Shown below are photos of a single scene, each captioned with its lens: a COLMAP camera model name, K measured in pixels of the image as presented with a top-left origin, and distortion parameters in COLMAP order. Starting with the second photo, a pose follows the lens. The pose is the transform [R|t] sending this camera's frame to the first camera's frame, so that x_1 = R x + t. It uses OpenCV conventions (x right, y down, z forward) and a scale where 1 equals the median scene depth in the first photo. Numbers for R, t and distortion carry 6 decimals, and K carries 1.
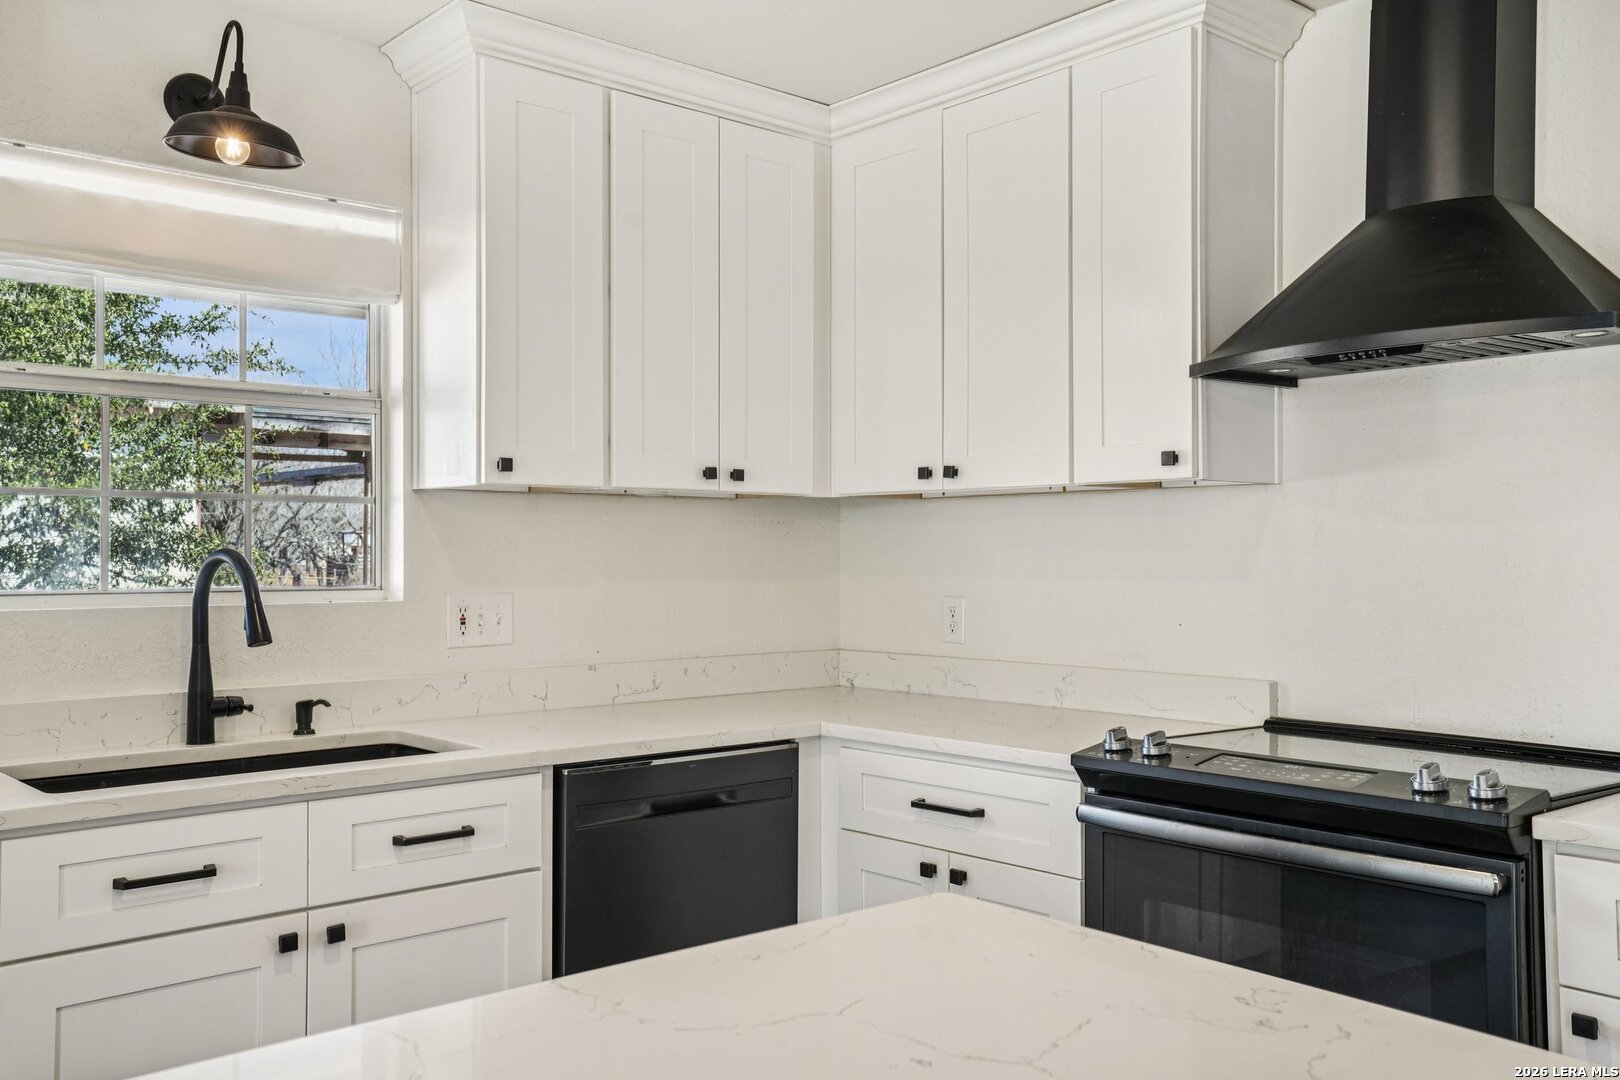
lens RADIAL K [[1387.2, 0, 807.8], [0, 1387.2, 545.7], [0, 0, 1]] dist [0.055765, 0.000360]
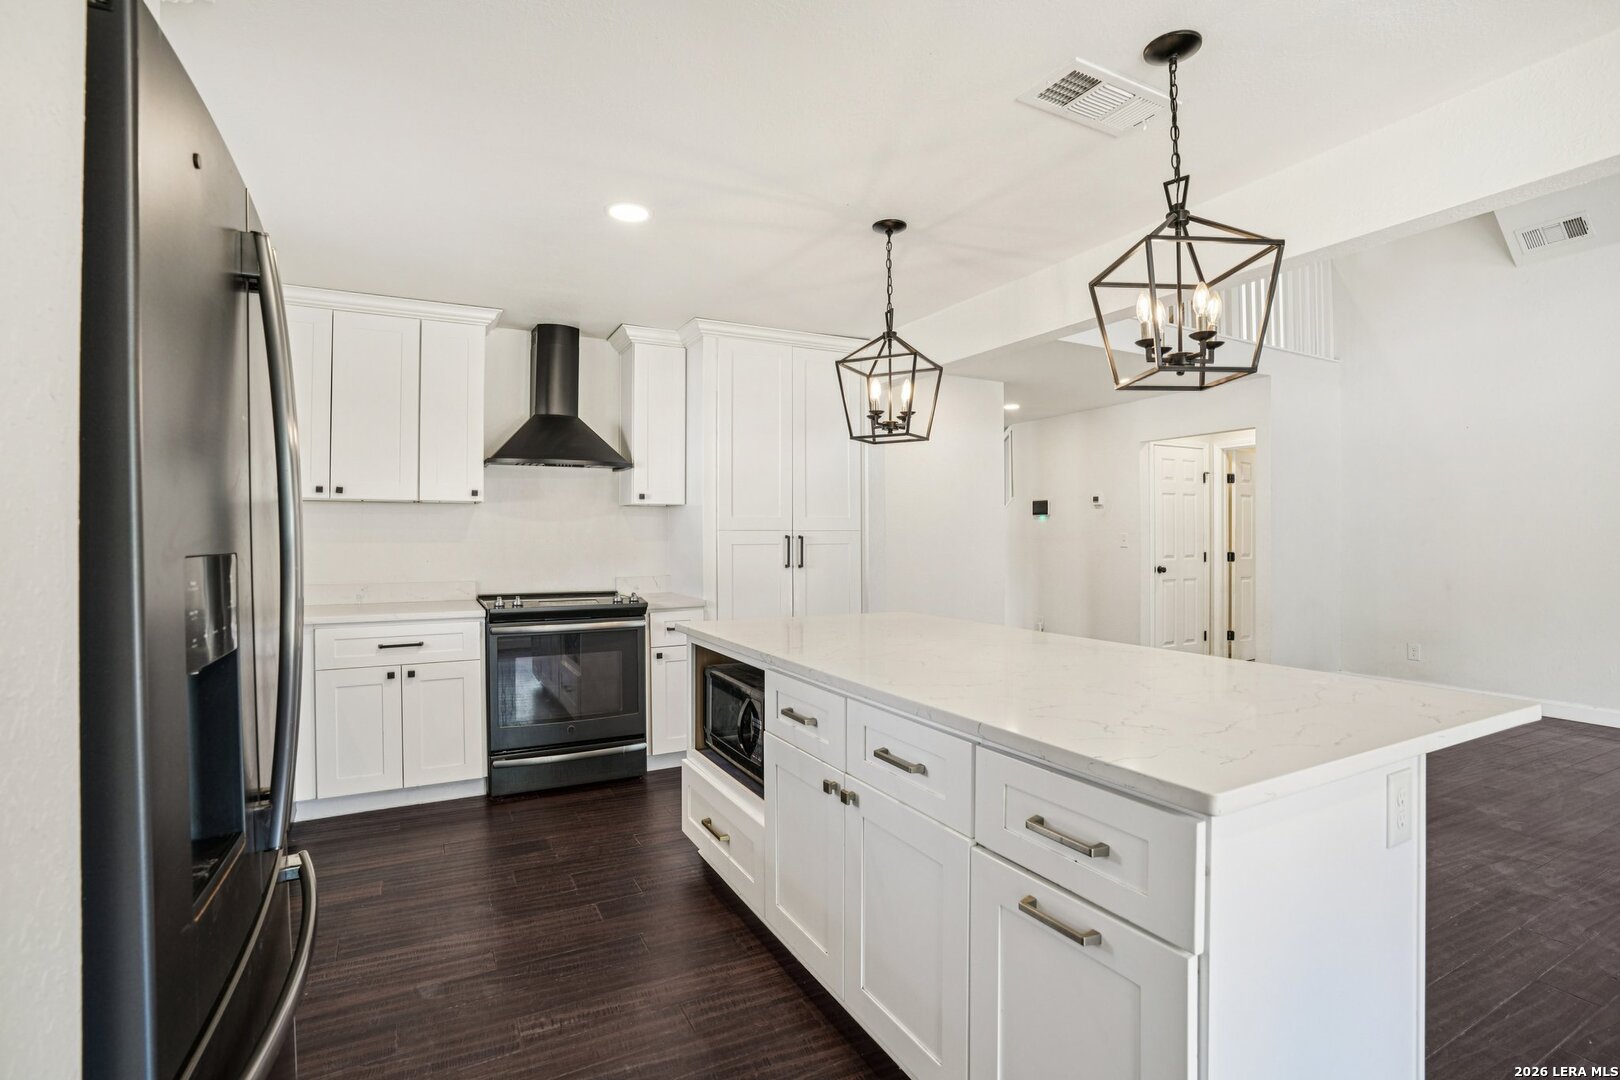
lens RADIAL K [[748.5, 0, 798.8], [0, 748.5, 542.2], [0, 0, 1]] dist [-0.048990, 0.016099]
pose [[0.214078, -0.007080, 0.976791, -0.881904], [-0.005733, 0.999947, 0.008504, 0.010945], [-0.976800, -0.007421, 0.214026, 0.130064]]
